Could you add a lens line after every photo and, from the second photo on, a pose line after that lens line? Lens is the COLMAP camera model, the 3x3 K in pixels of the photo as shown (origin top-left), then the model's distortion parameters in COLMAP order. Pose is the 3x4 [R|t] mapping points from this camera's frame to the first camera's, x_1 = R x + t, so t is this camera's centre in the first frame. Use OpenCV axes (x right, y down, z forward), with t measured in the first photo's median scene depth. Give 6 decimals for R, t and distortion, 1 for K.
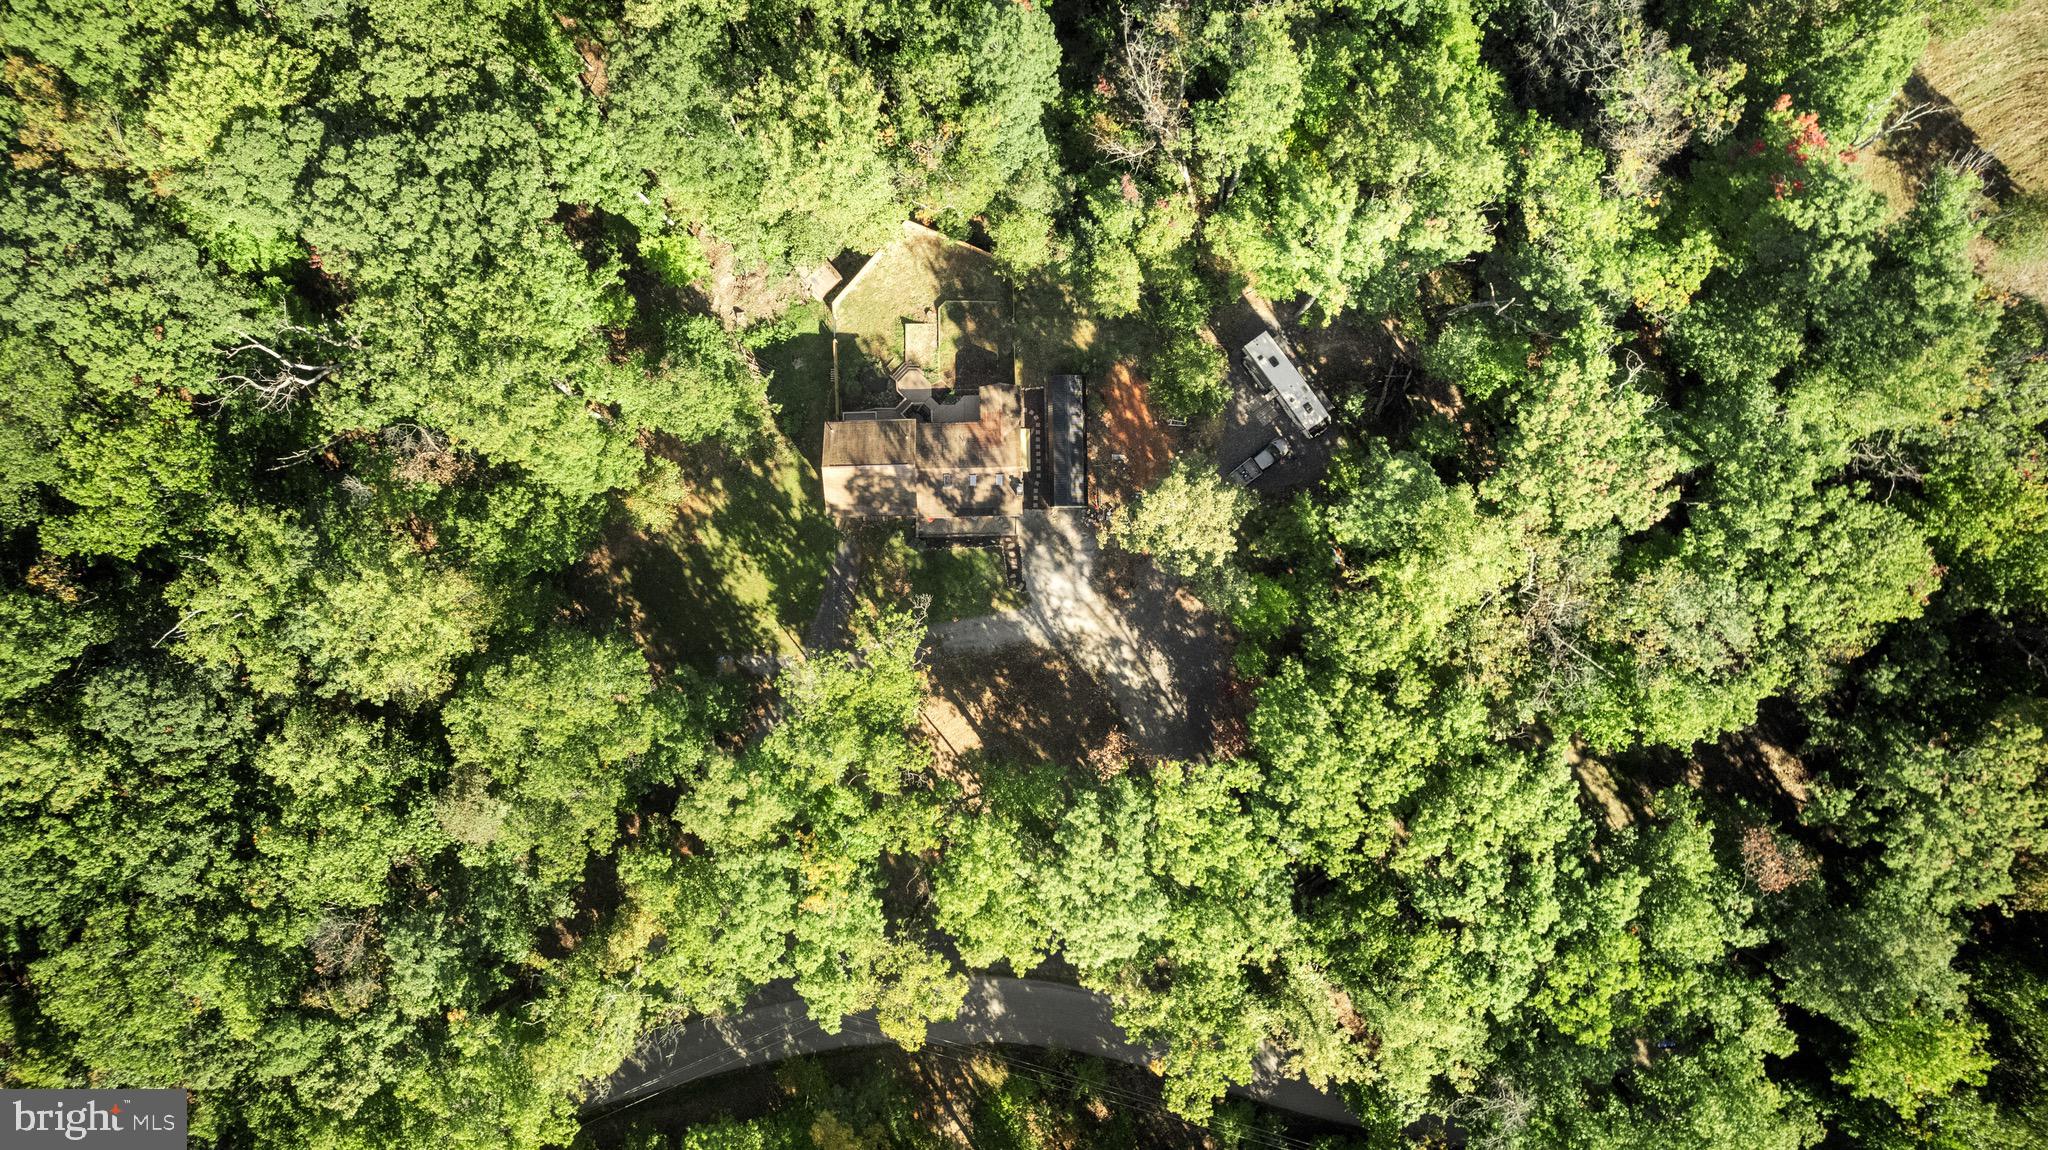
lens RADIAL K [[1323.5, 0, 1012.3], [0, 1323.5, 588.2], [0, 0, 1]] dist [-0.083841, 0.081064]
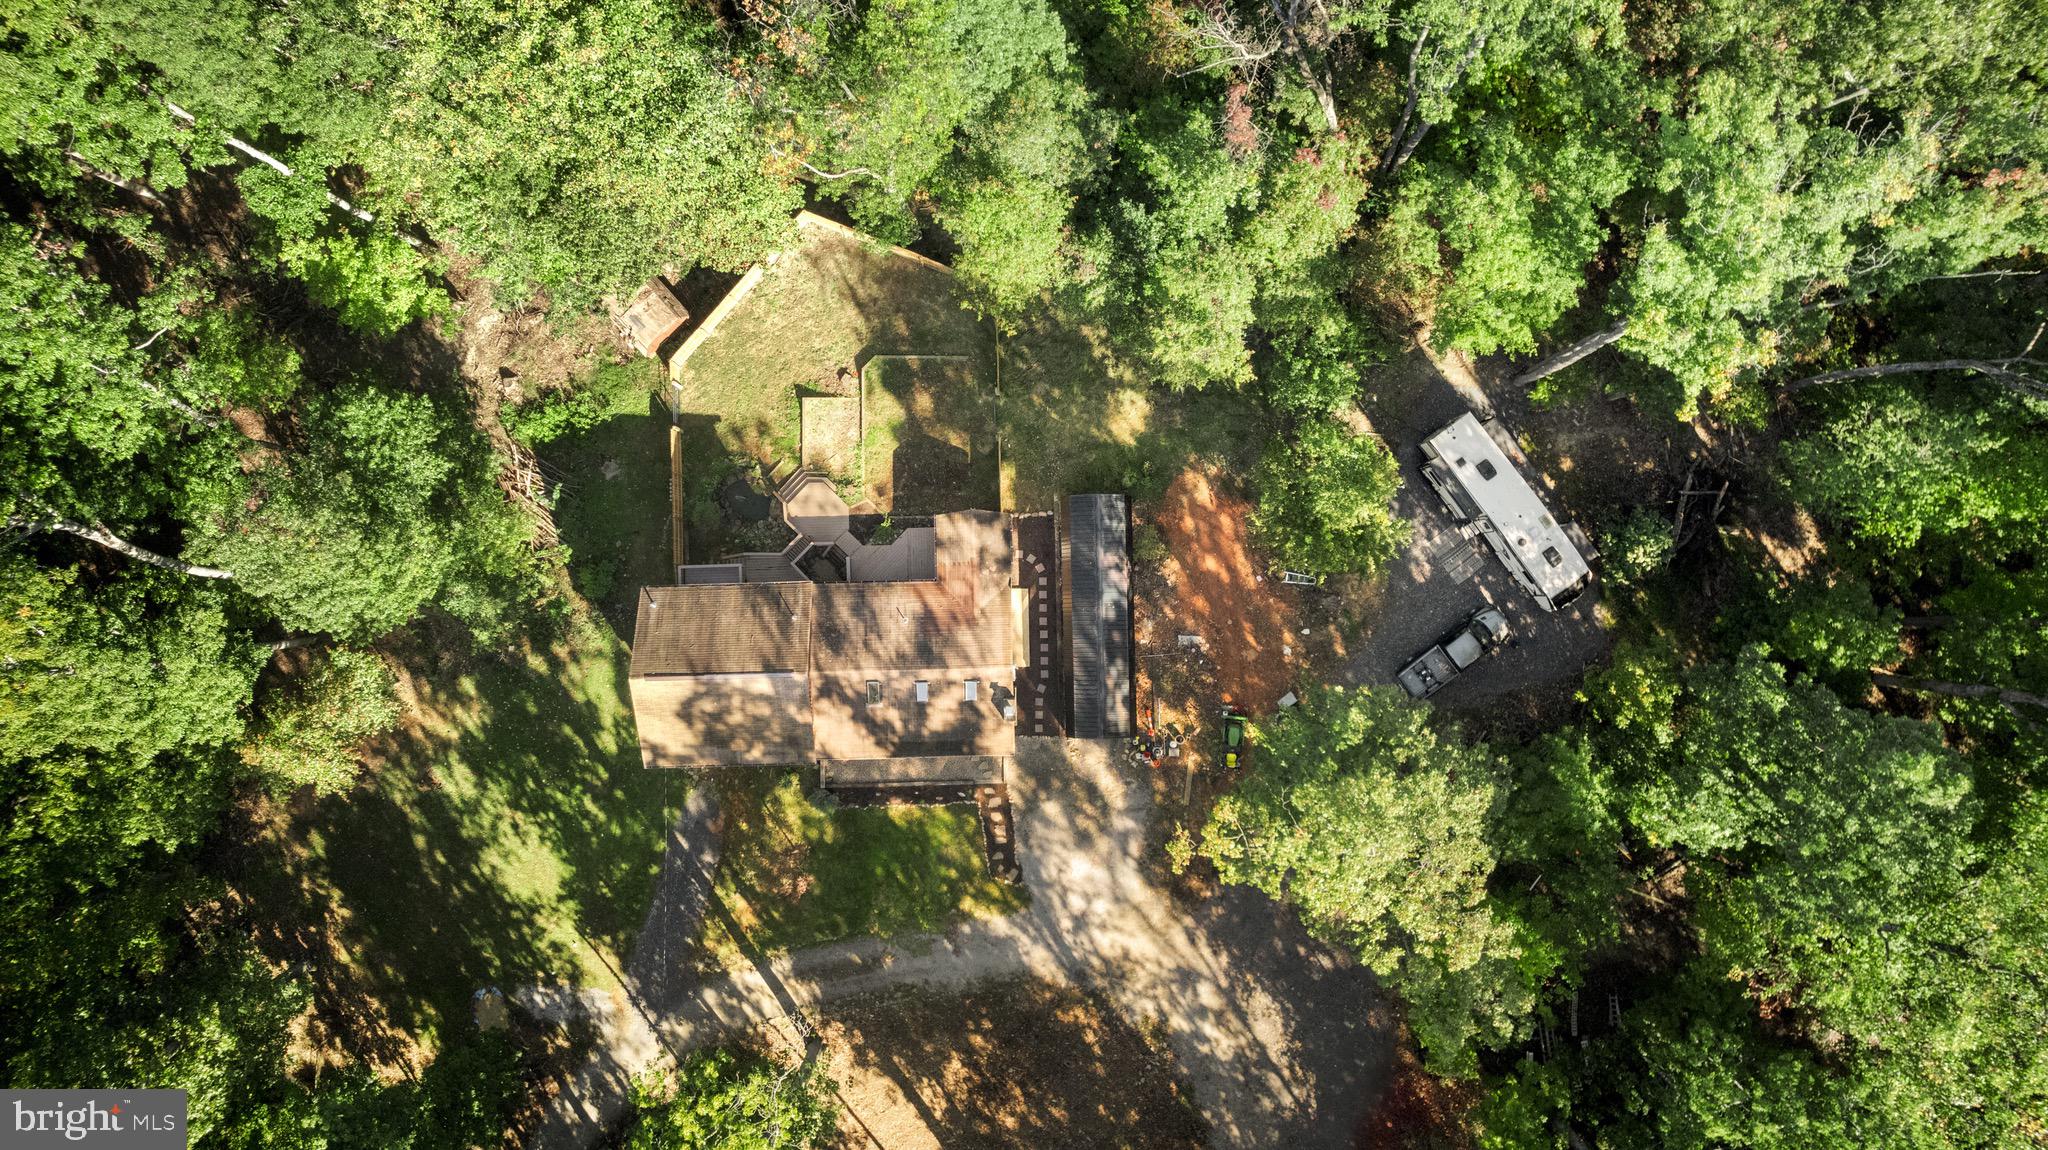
lens RADIAL K [[1286.2, 0, 1024.0], [0, 1286.2, 575.0], [0, 0, 1]] dist [-0.064006, 0.000592]
pose [[0.999975, -0.003787, 0.006033, 0.008005], [0.003976, 0.999493, -0.031577, -0.110542], [-0.005911, 0.031601, 0.999483, 0.471838]]
